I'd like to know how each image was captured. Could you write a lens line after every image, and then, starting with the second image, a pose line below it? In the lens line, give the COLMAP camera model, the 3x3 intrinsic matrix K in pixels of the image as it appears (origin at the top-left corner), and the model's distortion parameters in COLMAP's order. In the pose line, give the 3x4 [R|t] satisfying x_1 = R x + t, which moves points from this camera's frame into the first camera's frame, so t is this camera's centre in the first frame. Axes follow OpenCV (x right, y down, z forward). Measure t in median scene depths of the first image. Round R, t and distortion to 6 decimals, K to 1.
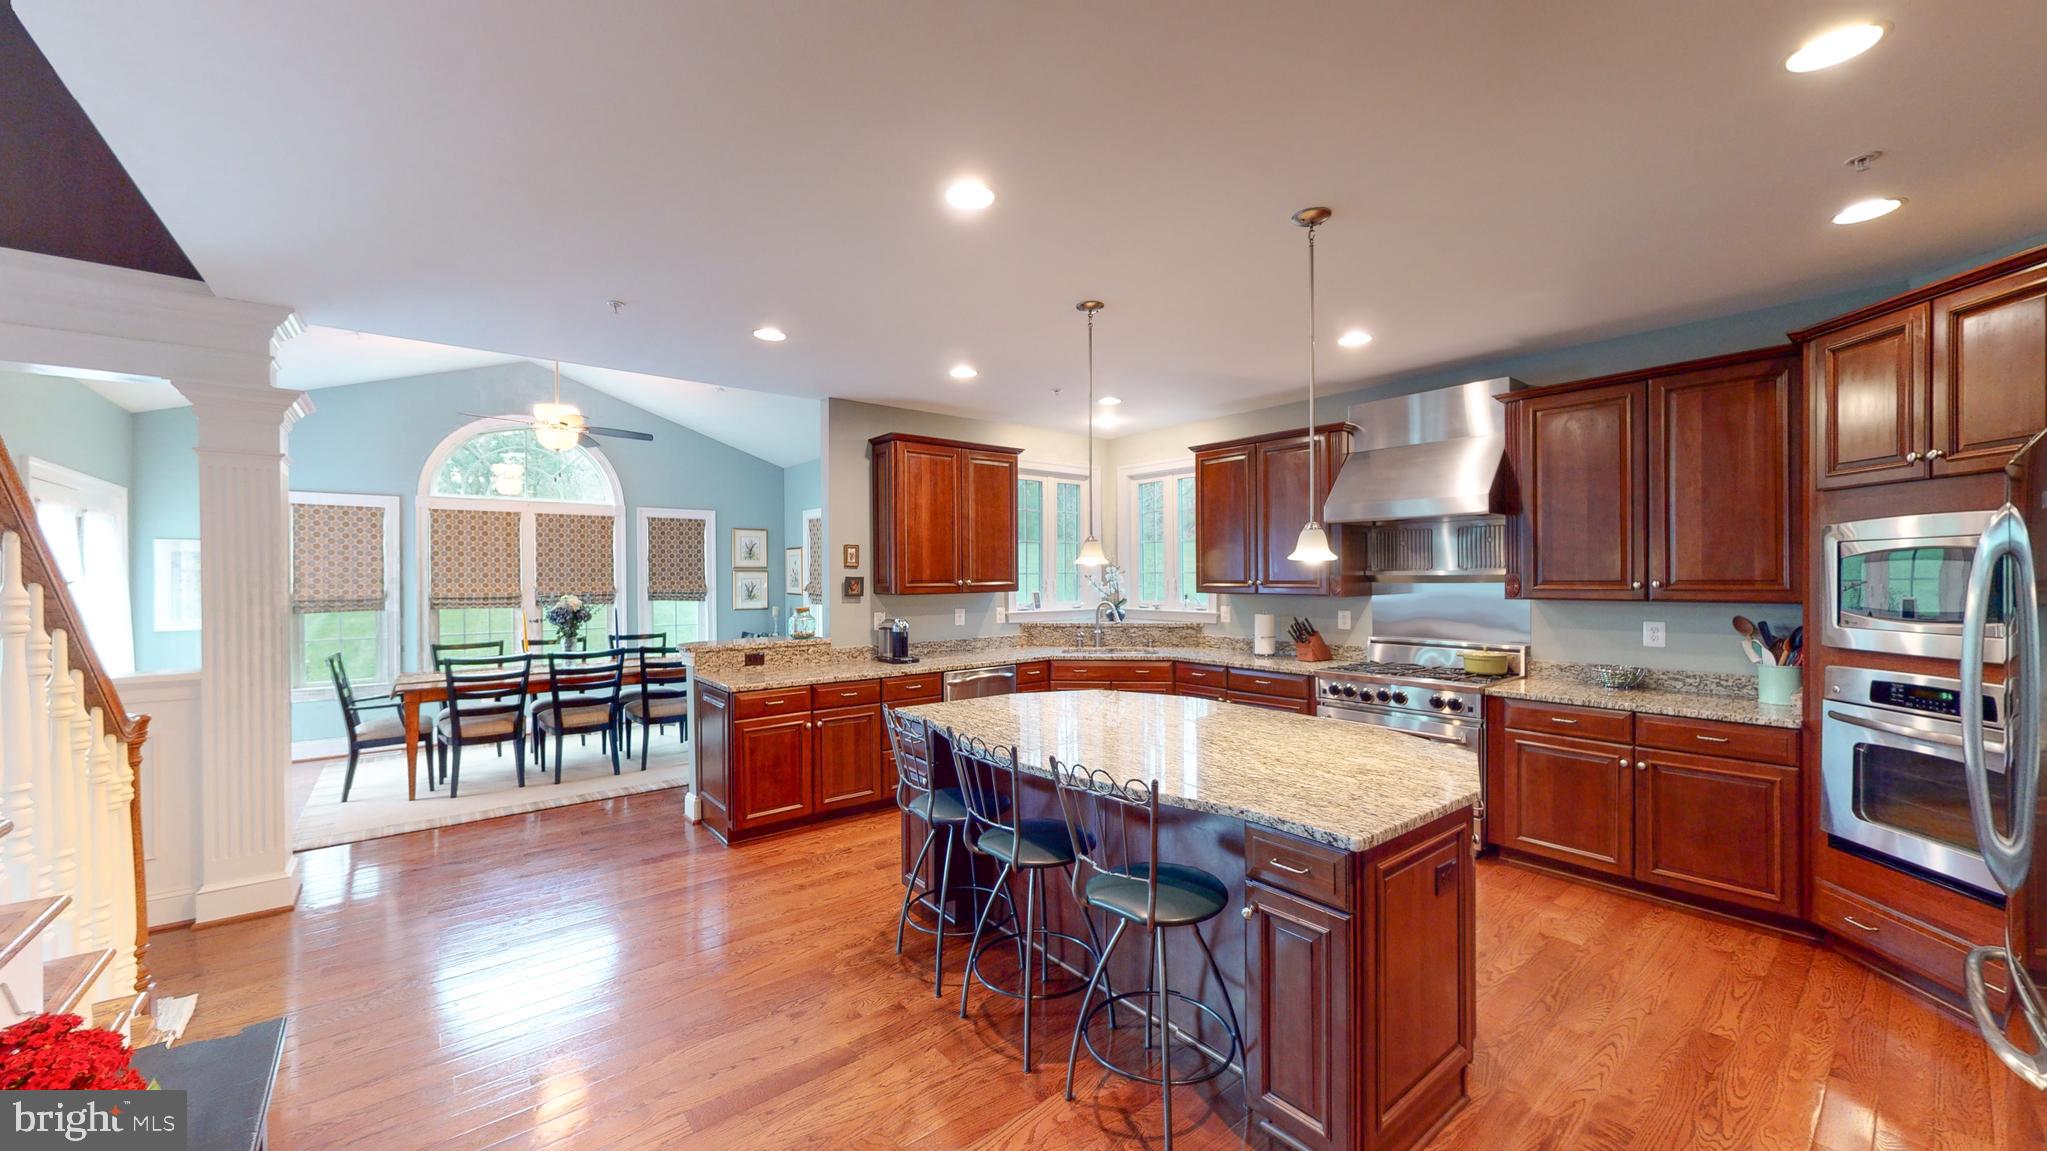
lens RADIAL K [[759.2, 0, 1028.1], [0, 759.2, 575.5], [0, 0, 1]] dist [-0.000692, 0.000069]
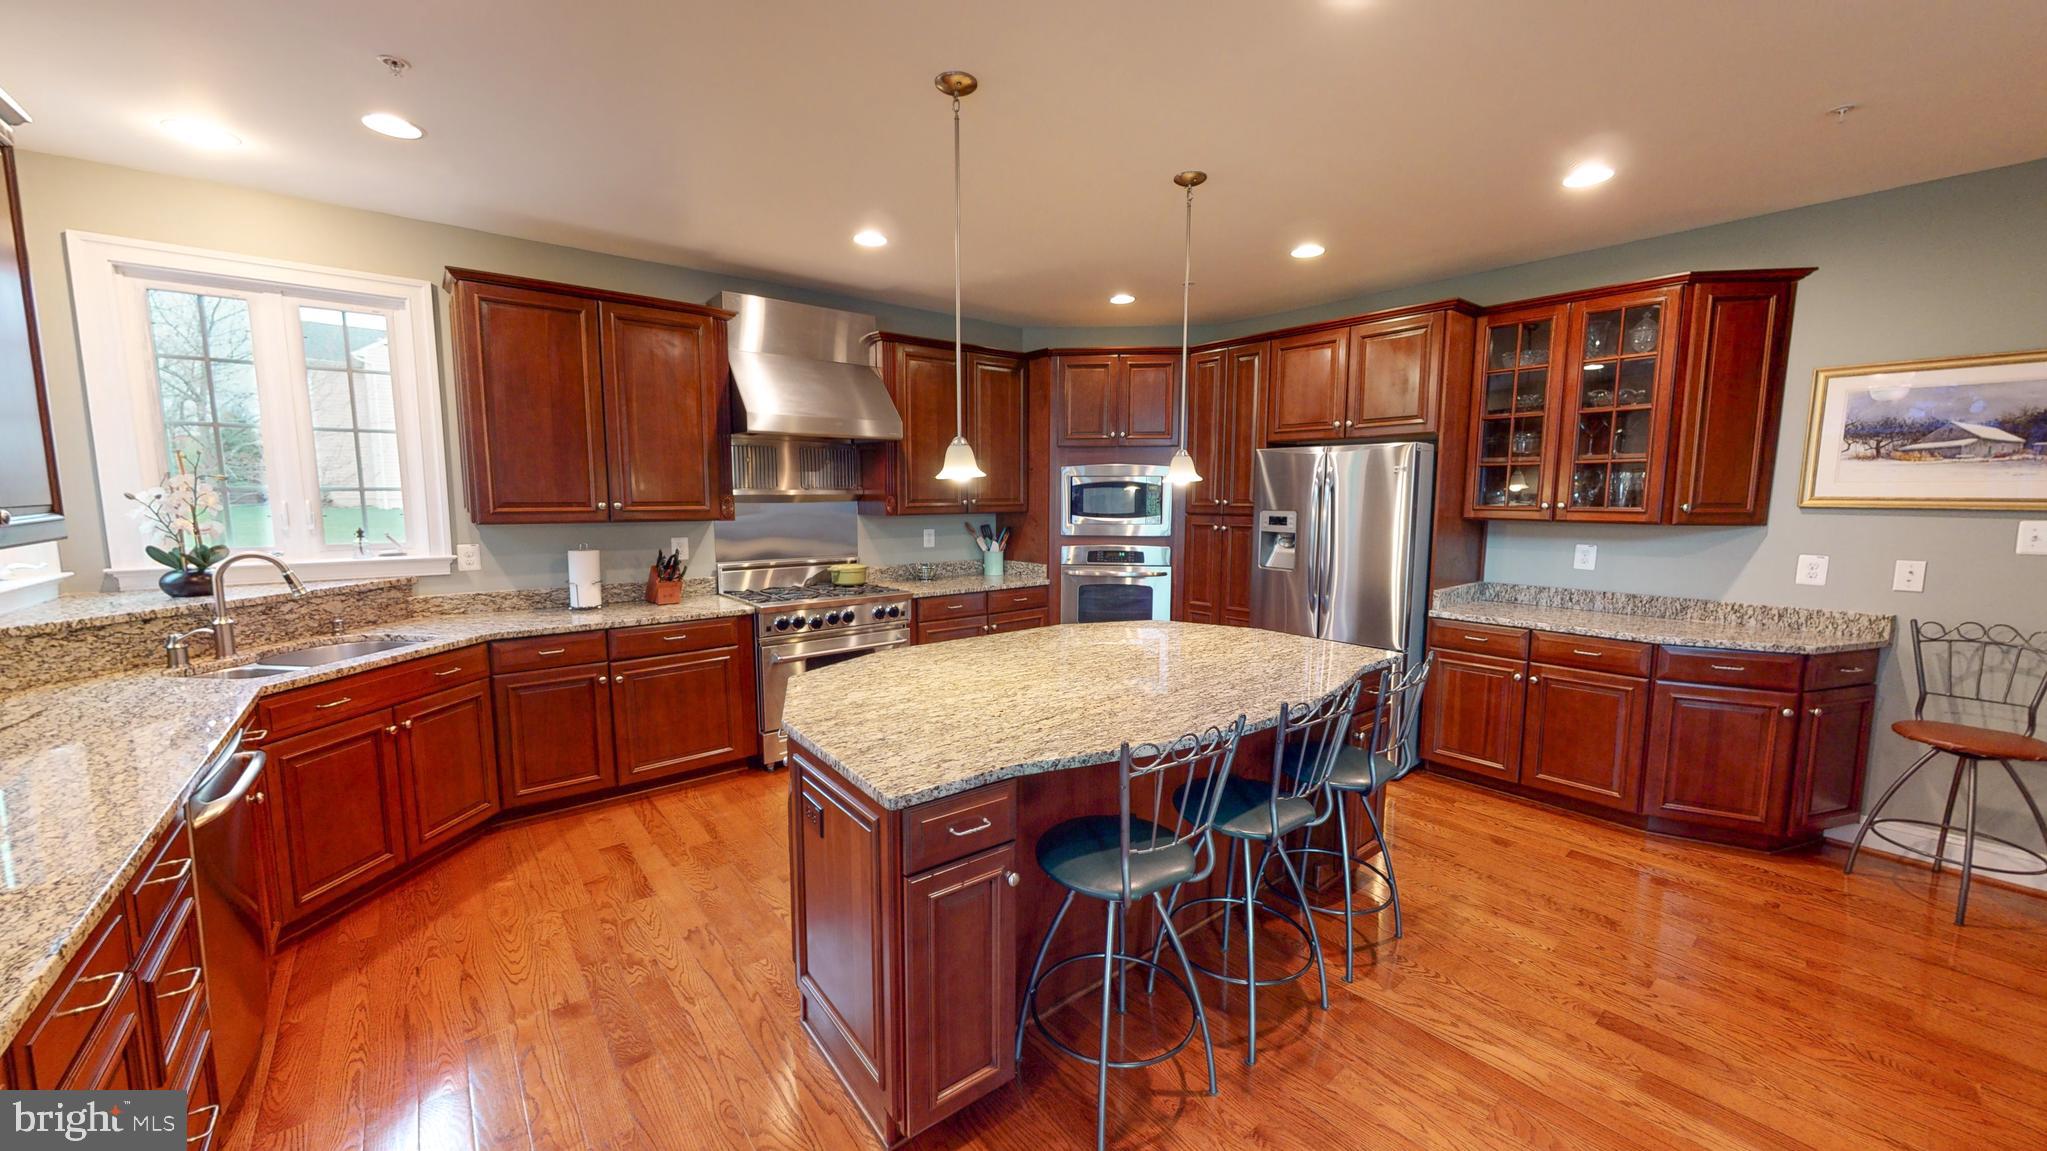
lens RADIAL K [[759.2, 0, 1026.5], [0, 759.2, 580.5], [0, 0, 1]] dist [-0.000692, 0.000069]
pose [[0.008497, -0.112544, 0.993610, -0.408240], [0.000445, 0.993647, 0.112544, -0.000114], [-0.999964, -0.000514, 0.008493, 0.618997]]
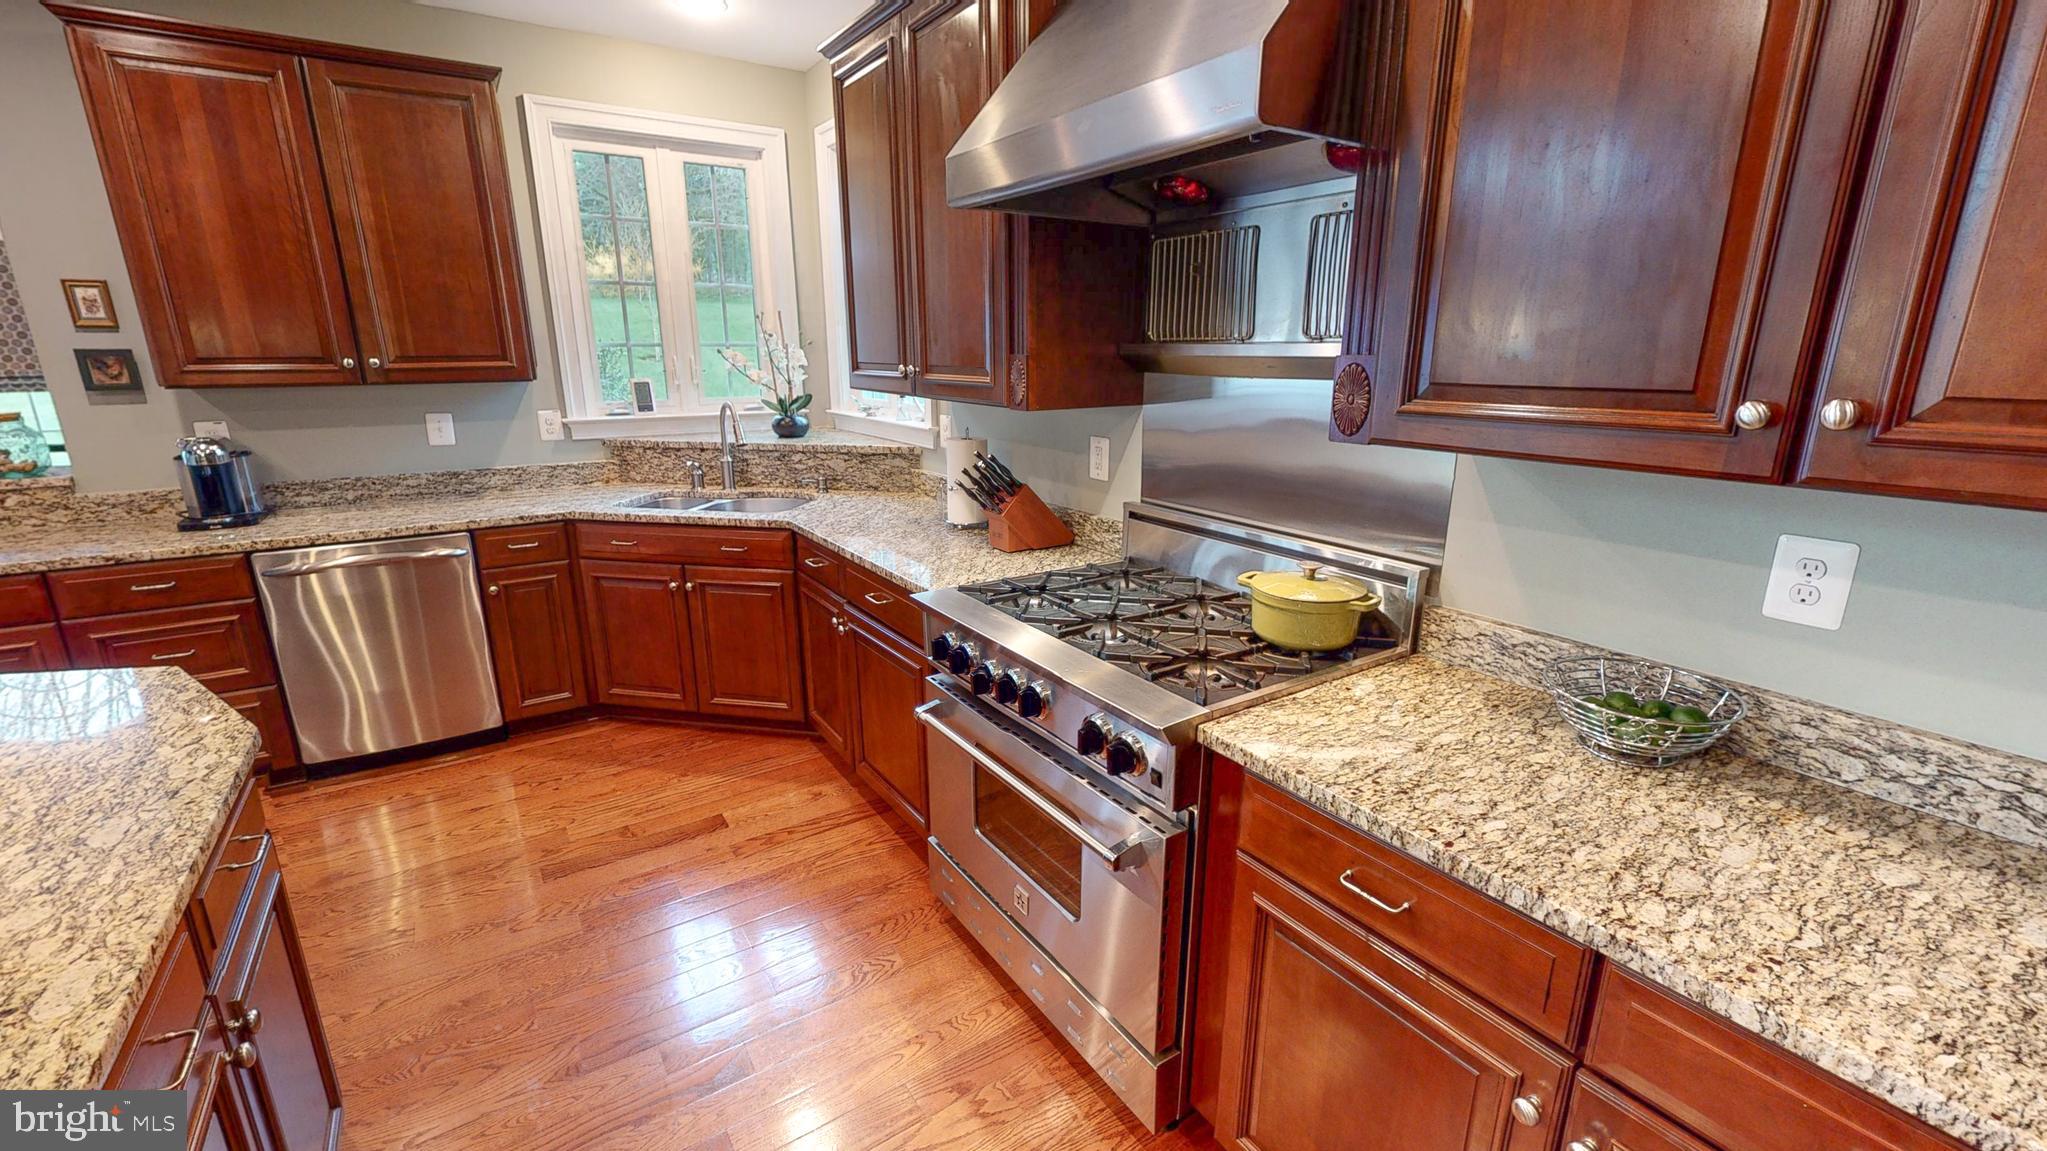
lens RADIAL K [[858.8, 0, 1025.1], [0, 858.8, 579.4], [0, 0, 1]] dist [-0.000229, -0.000125]
pose [[0.994323, 0.034852, -0.100536, 0.428811], [-0.007550, 0.965565, 0.260052, -0.003297], [0.106138, -0.257817, 0.960346, 0.500965]]
